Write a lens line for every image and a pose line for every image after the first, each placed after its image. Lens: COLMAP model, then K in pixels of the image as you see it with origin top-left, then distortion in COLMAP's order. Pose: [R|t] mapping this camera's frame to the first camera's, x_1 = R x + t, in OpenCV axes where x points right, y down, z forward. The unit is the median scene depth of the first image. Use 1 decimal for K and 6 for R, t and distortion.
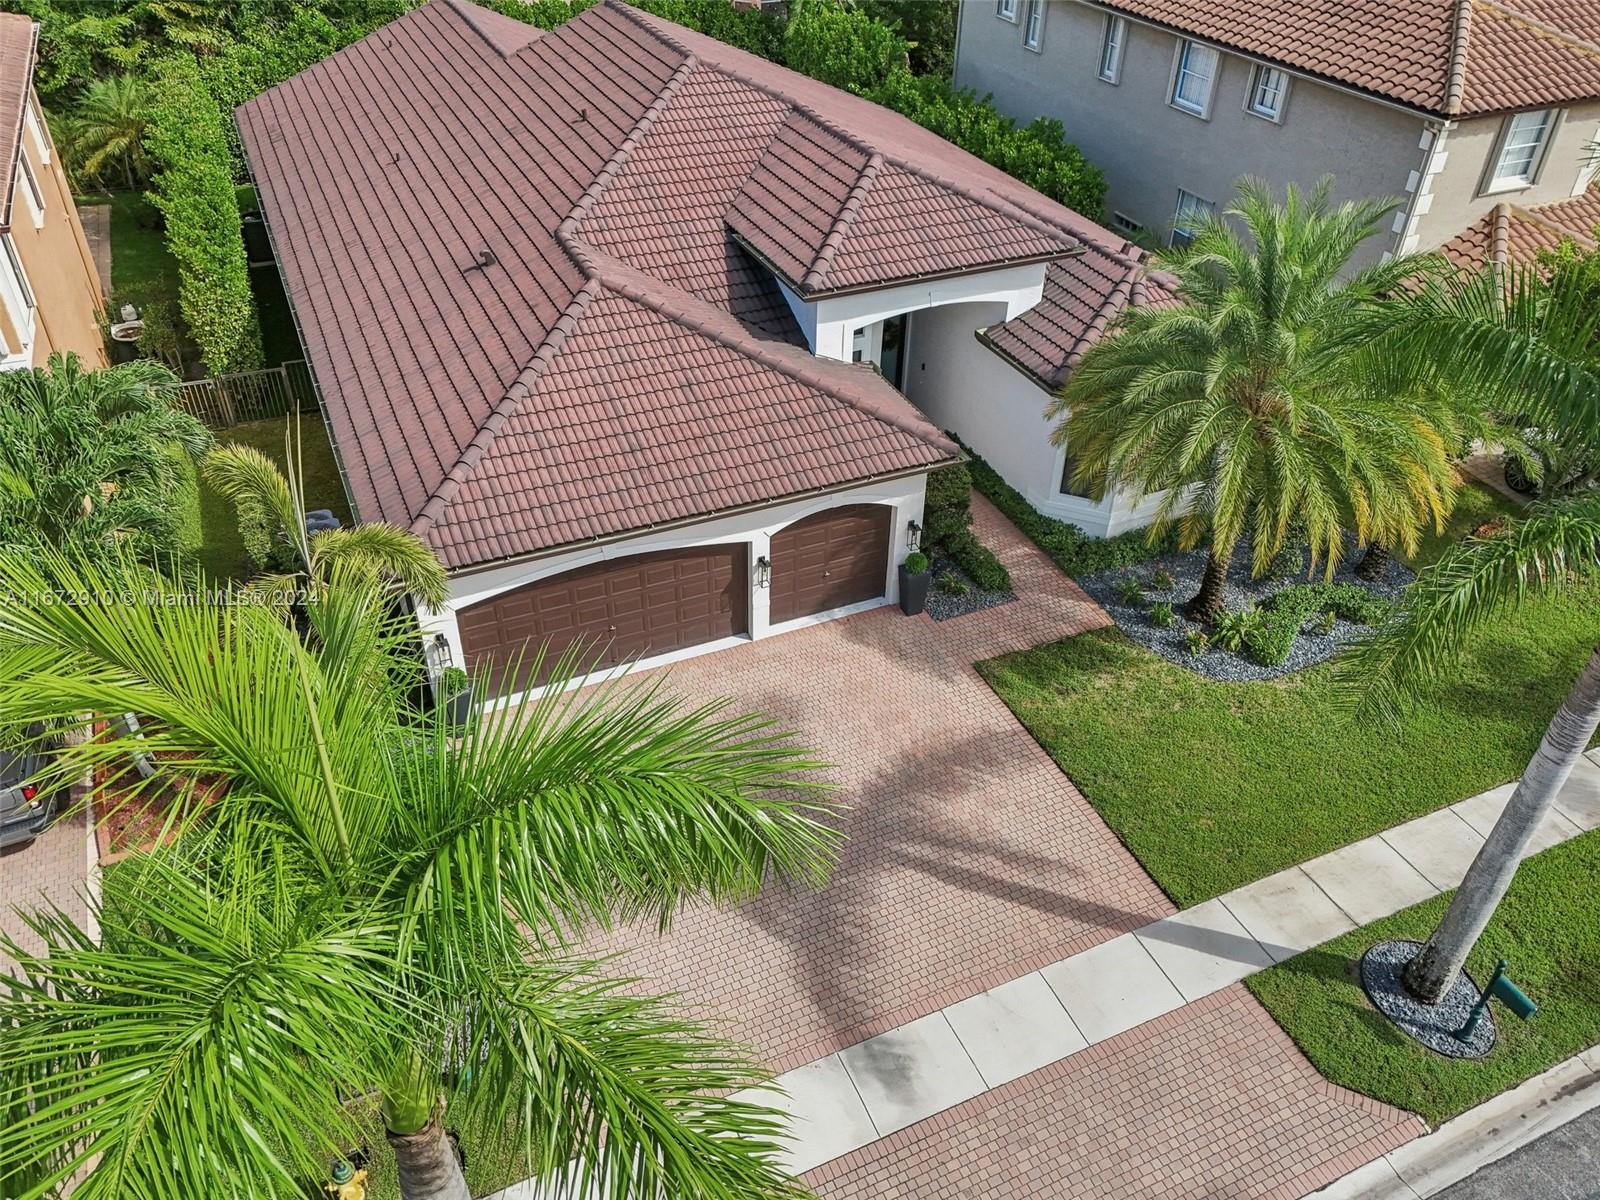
lens RADIAL K [[1198.3, 0, 800.0], [0, 1198.3, 600.0], [0, 0, 1]] dist [0.095928, -0.102975]
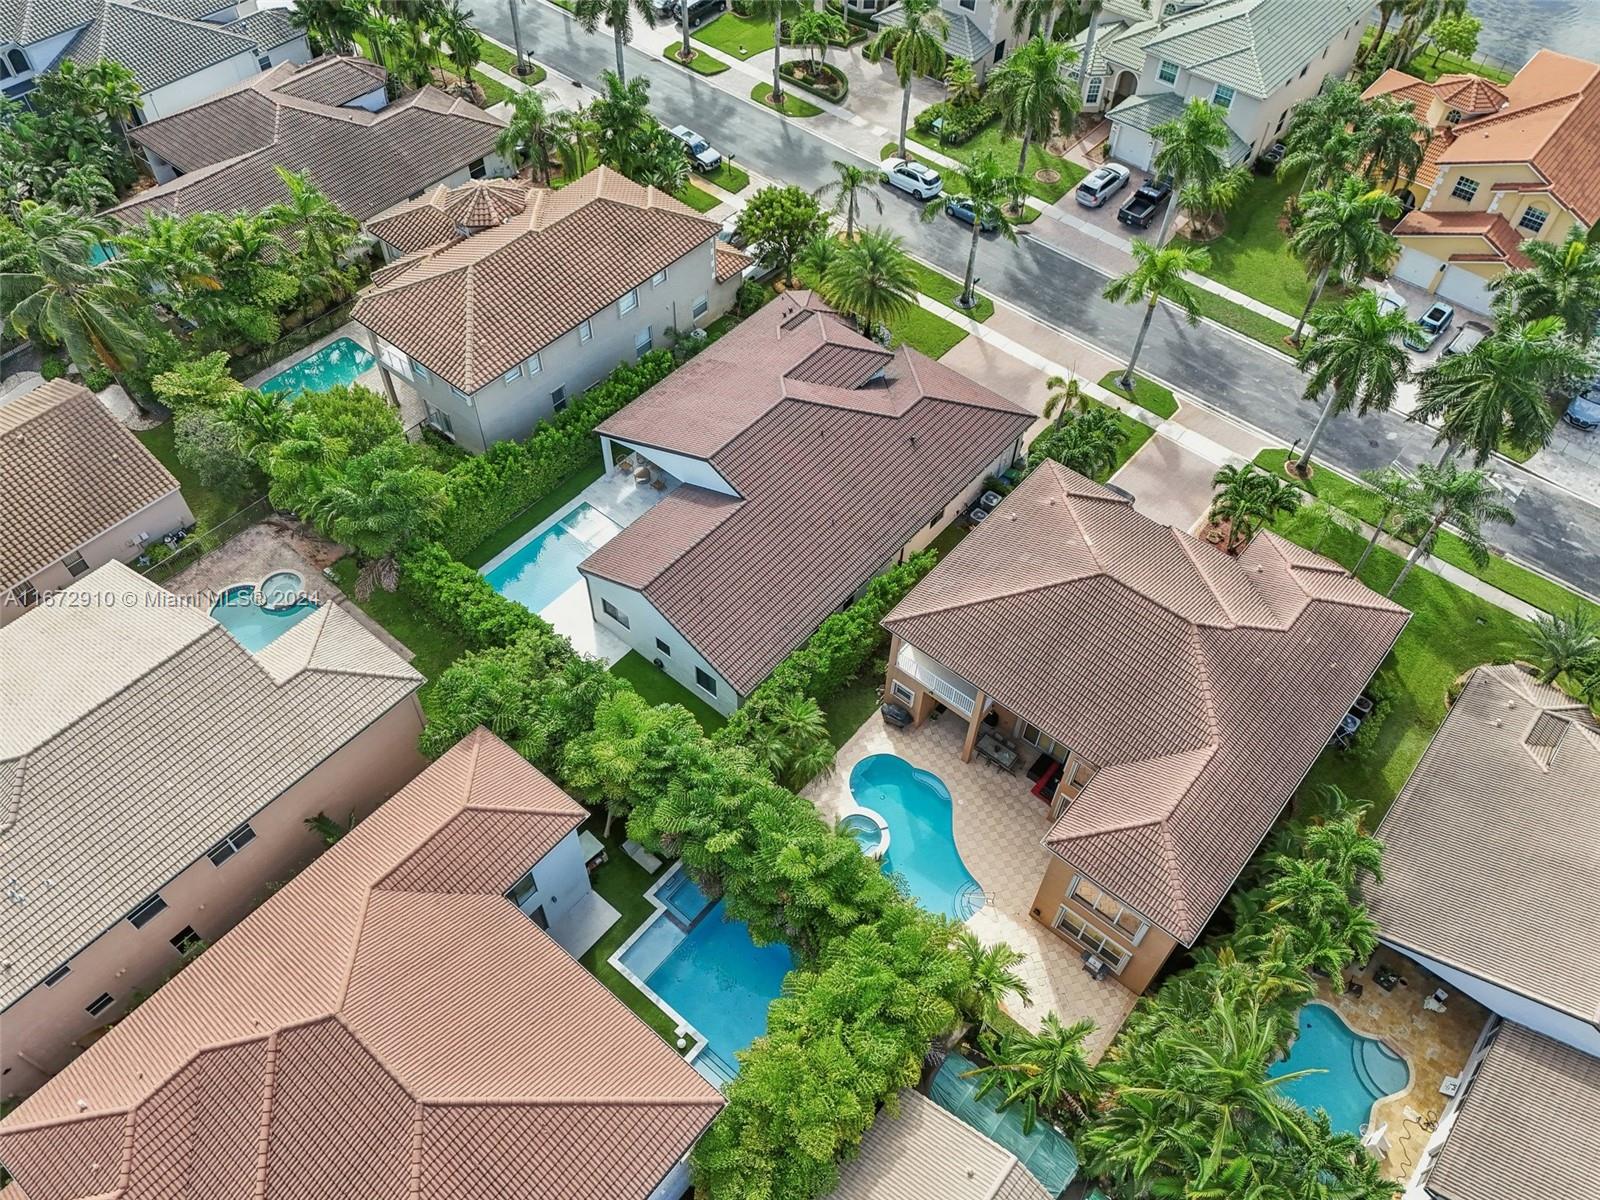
lens RADIAL K [[1200.5, 0, 800.0], [0, 1200.5, 600.0], [0, 0, 1]] dist [0.062451, -0.042370]
pose [[-0.430339, -0.729066, 0.532232, -2.016009], [0.515620, 0.285419, 0.807881, -2.719295], [-0.740908, 0.622093, 0.253094, 0.748730]]
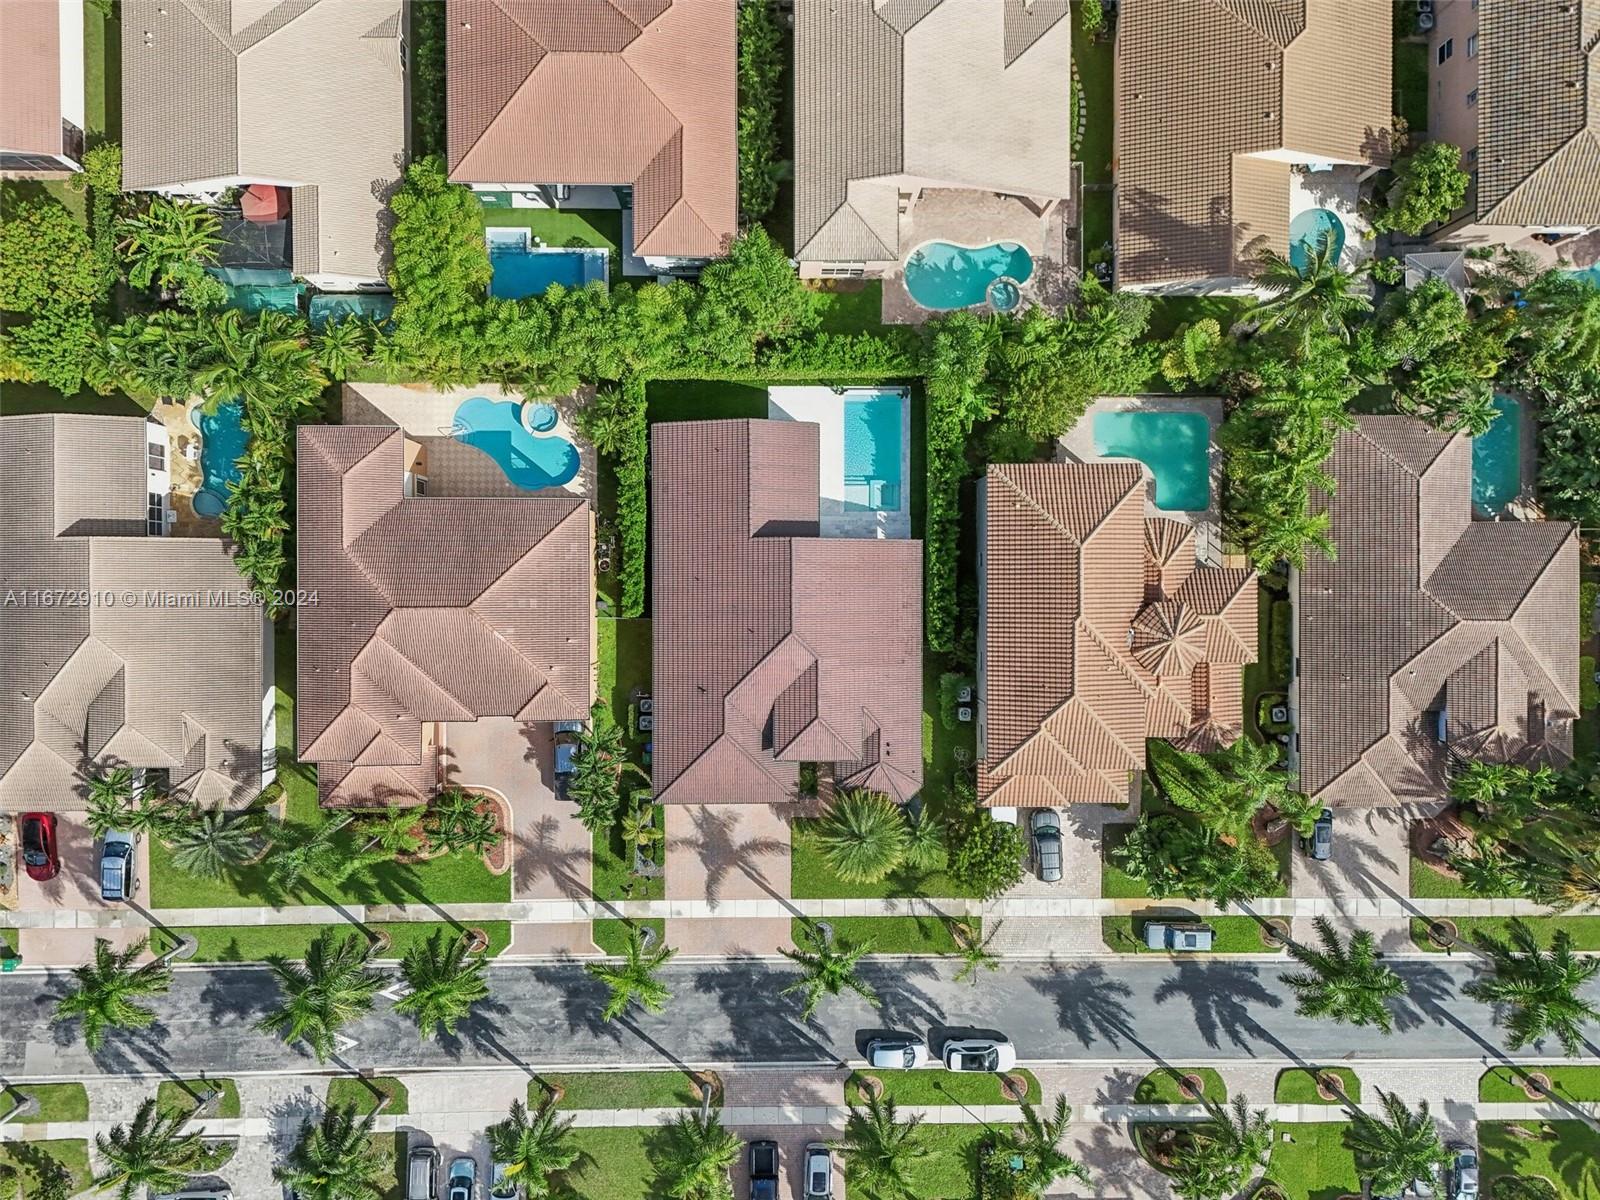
lens RADIAL K [[1200.5, 0, 800.0], [0, 1200.5, 600.0], [0, 0, 1]] dist [0.062451, -0.042370]
pose [[0.909847, 0.414919, 0.004440, -0.138496], [-0.254237, 0.548978, 0.796232, -3.371179], [0.327935, -0.725579, 0.604974, -0.826365]]
